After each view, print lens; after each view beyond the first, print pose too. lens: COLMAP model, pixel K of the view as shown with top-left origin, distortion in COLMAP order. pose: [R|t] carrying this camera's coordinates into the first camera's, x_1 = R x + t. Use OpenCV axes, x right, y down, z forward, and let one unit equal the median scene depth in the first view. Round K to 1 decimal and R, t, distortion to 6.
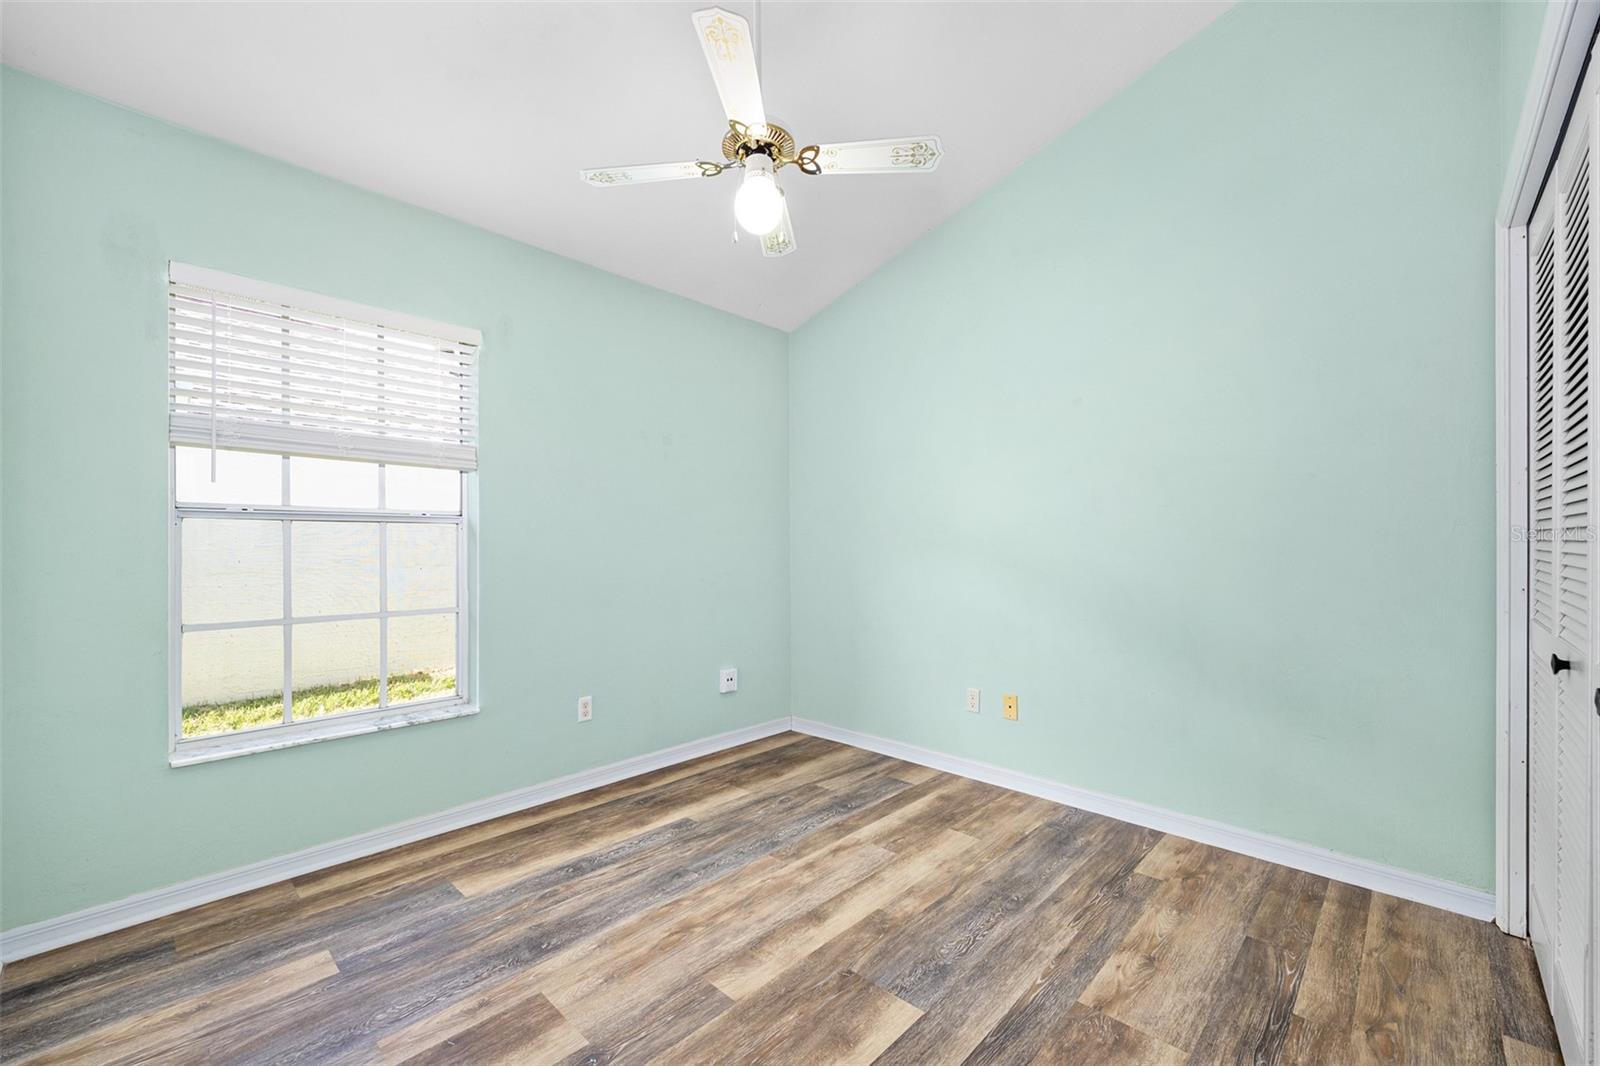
lens RADIAL K [[645.0, 0, 799.5], [0, 645.0, 549.7], [0, 0, 1]] dist [-0.000711, -0.000095]
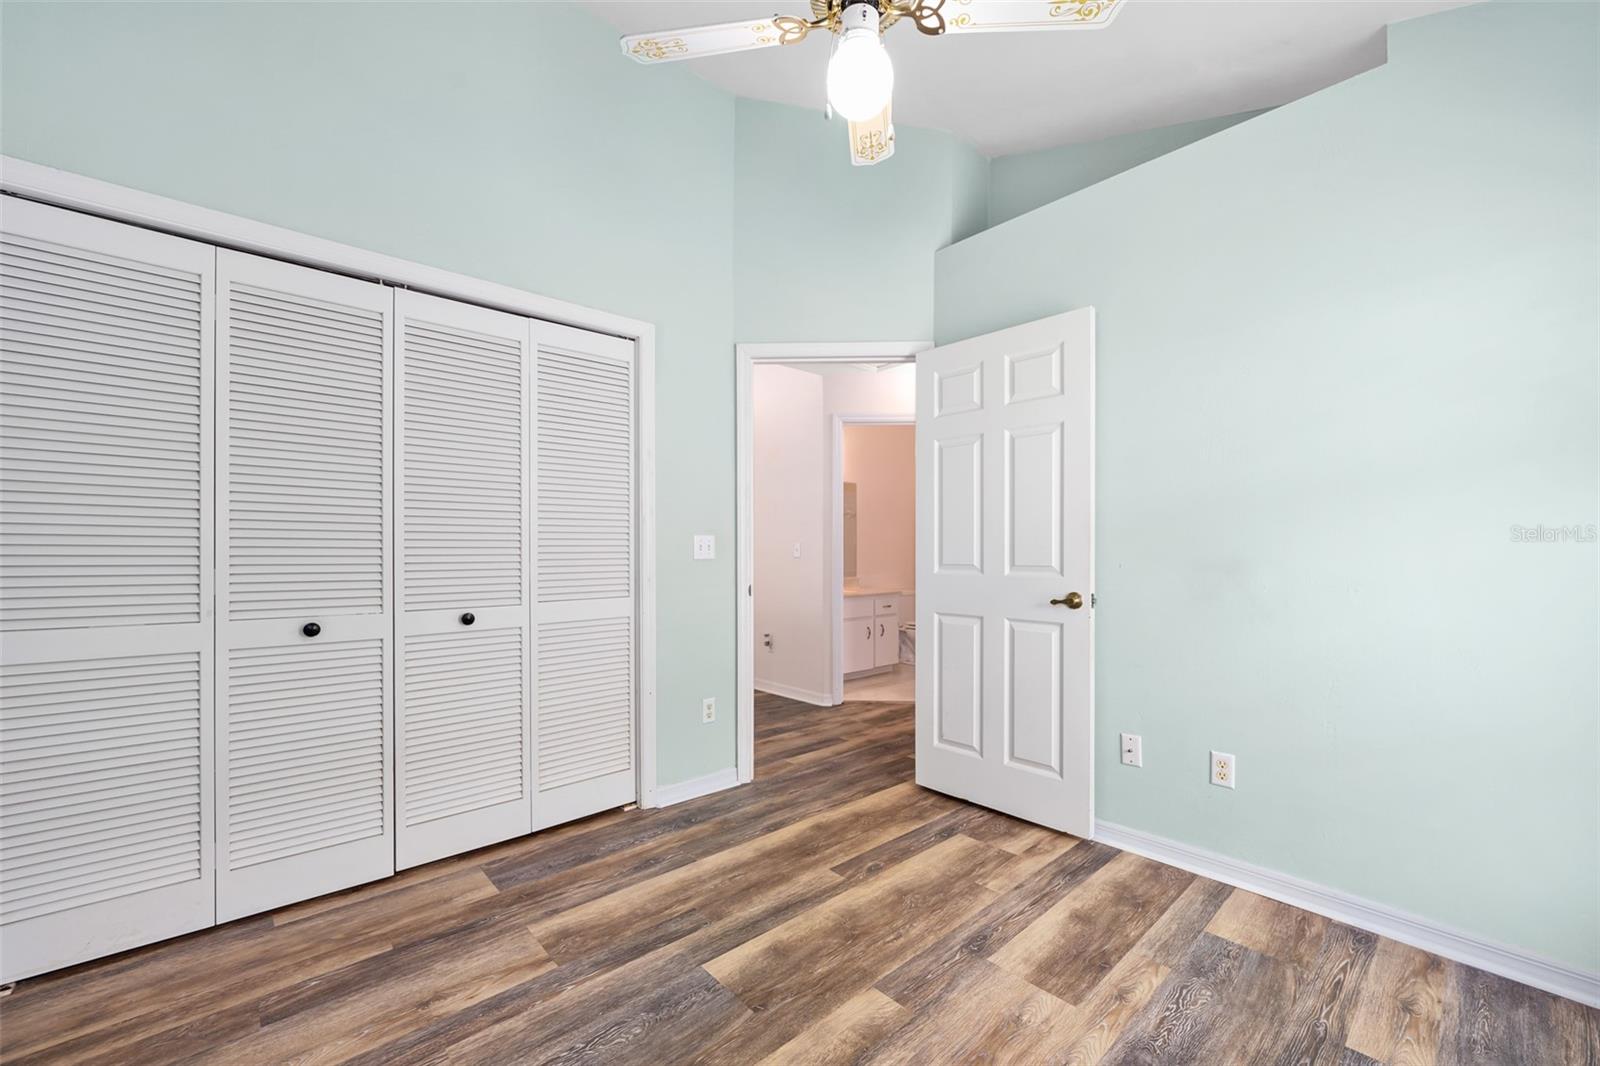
lens RADIAL K [[645.0, 0, 799.5], [0, 645.0, 549.7], [0, 0, 1]] dist [-0.000711, -0.000095]
pose [[-0.997963, 0.001774, 0.063770, -0.047889], [0.002122, 0.999983, 0.005391, -0.011878], [-0.063760, 0.005515, -0.997950, 2.030039]]
